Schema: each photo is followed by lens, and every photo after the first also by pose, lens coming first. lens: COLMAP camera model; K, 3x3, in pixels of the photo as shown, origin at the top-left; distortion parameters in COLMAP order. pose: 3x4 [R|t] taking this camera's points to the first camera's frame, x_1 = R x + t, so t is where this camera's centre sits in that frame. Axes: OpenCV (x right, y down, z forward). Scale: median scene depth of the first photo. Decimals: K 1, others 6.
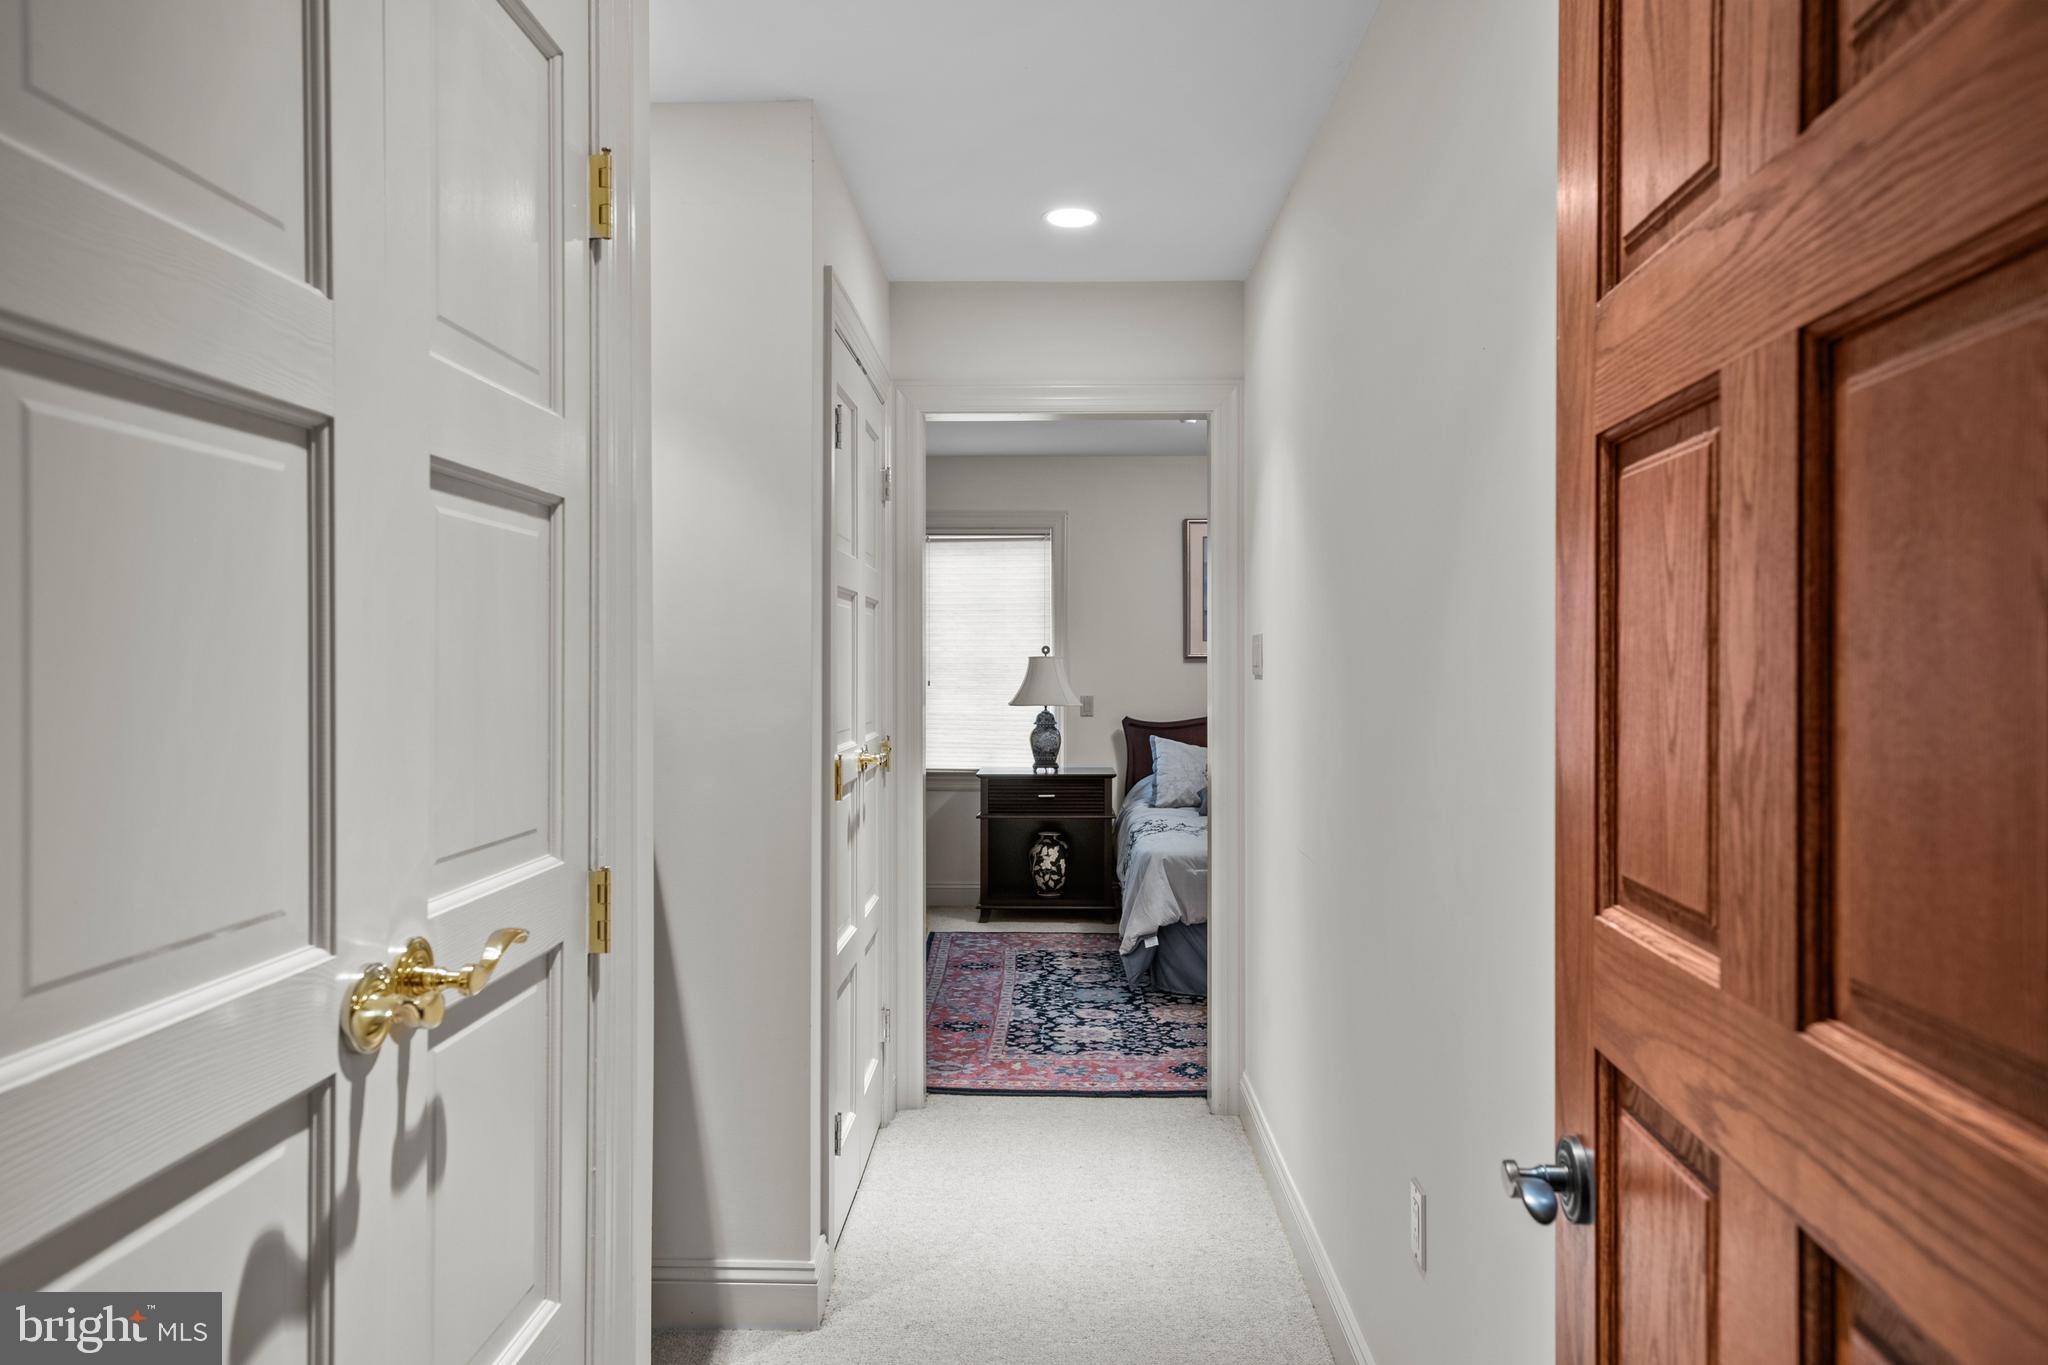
lens RADIAL K [[1458.7, 0, 1019.6], [0, 1458.7, 672.5], [0, 0, 1]] dist [0.029472, 0.000948]
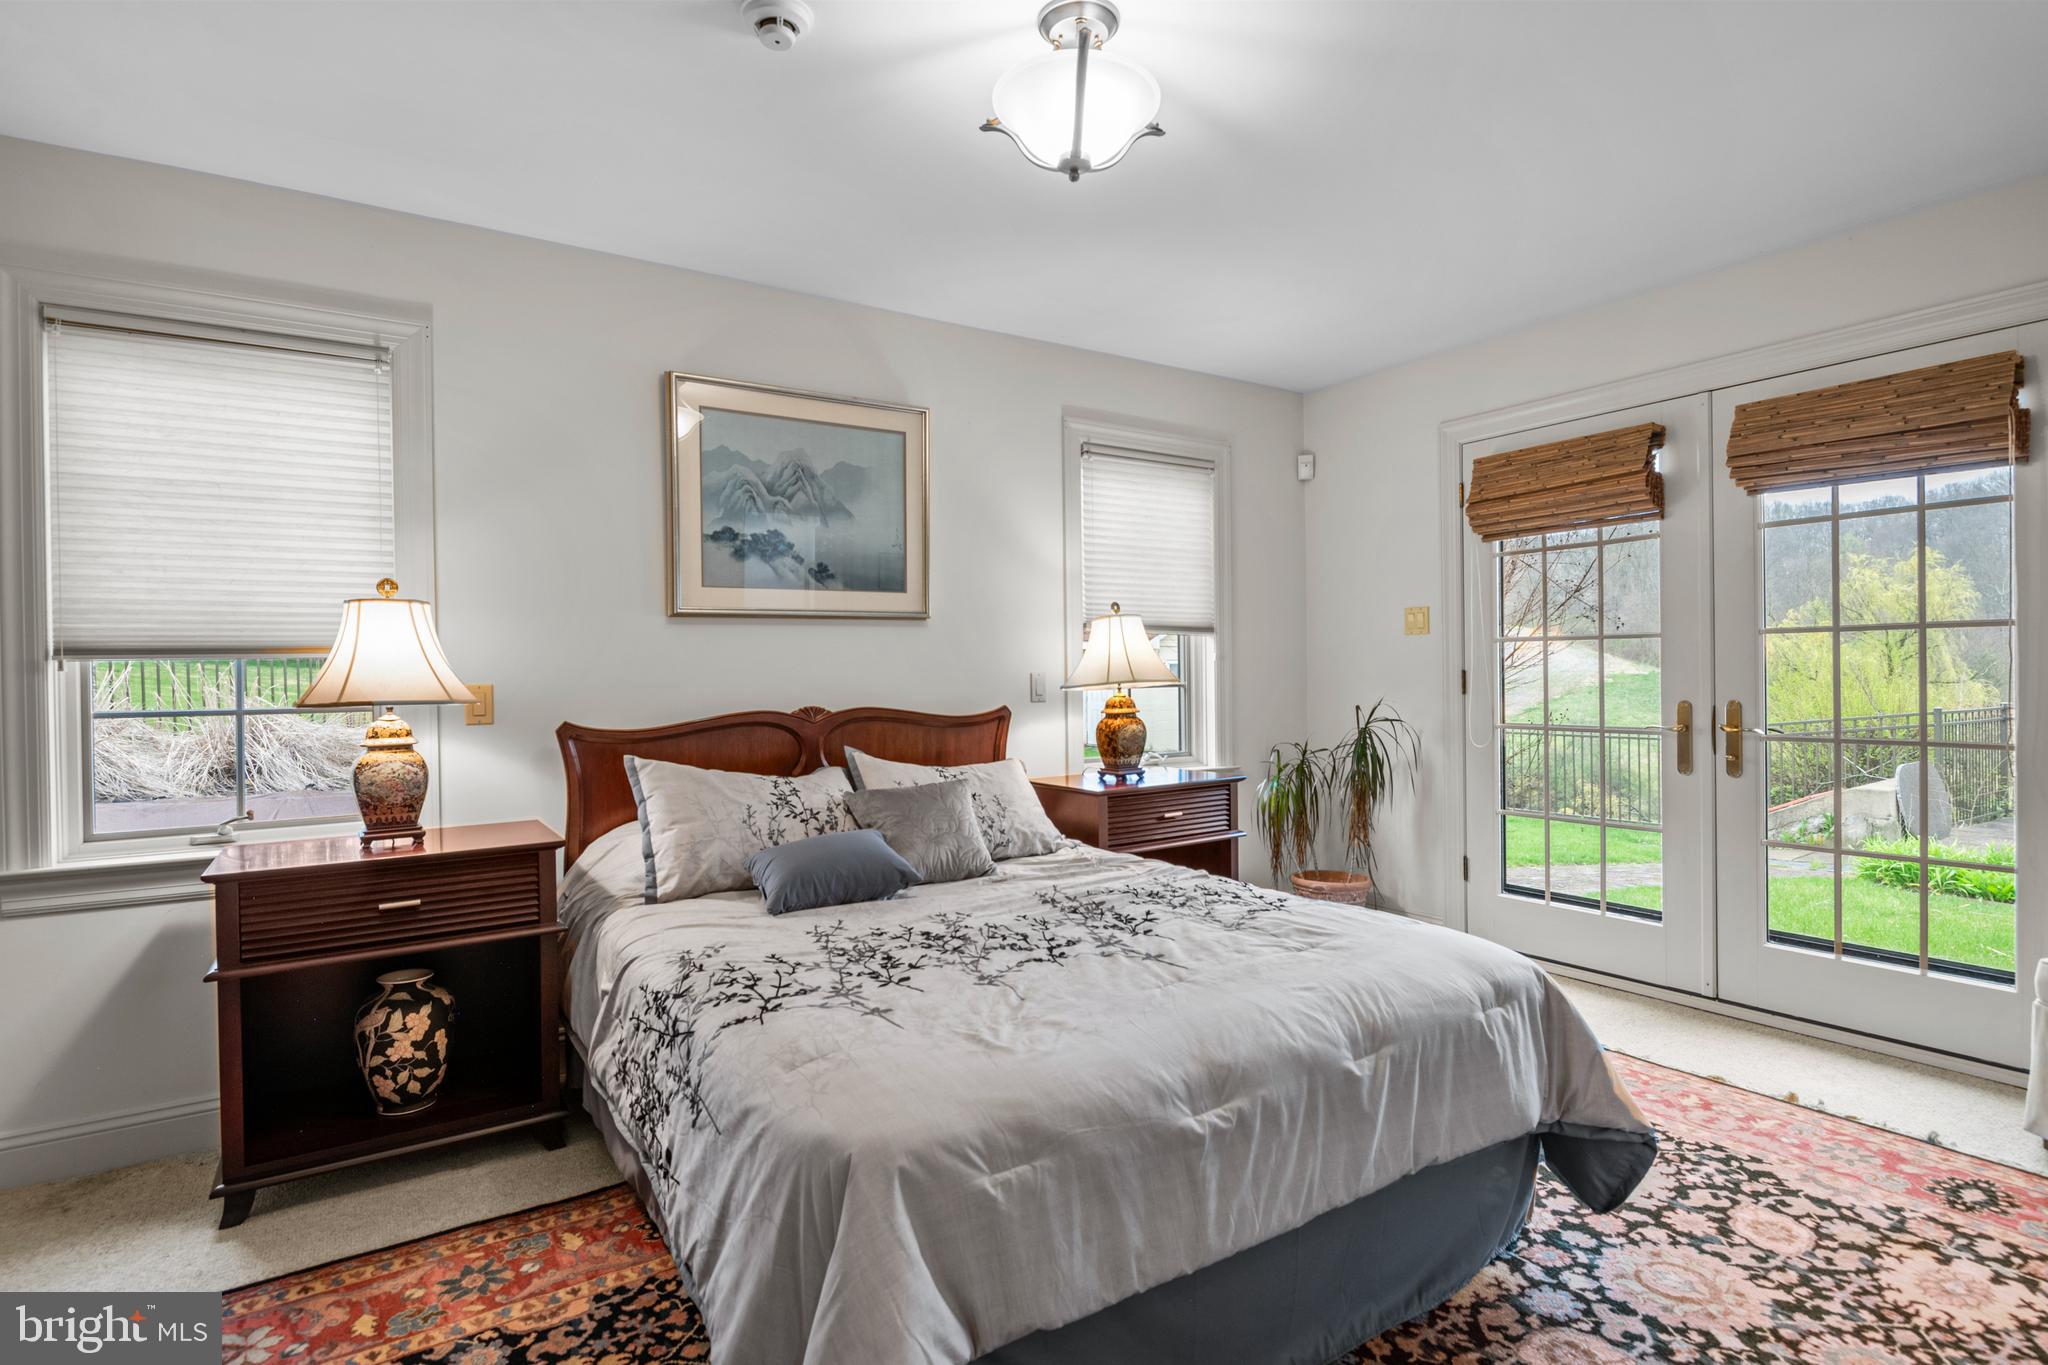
lens RADIAL K [[1029.7, 0, 1013.7], [0, 1029.7, 677.6], [0, 0, 1]] dist [0.004867, -0.009002]
pose [[0.821436, -0.019760, 0.569958, -0.005818], [0.021153, 0.999768, 0.004175, 0.016637], [-0.569908, 0.008627, 0.821663, 0.620100]]
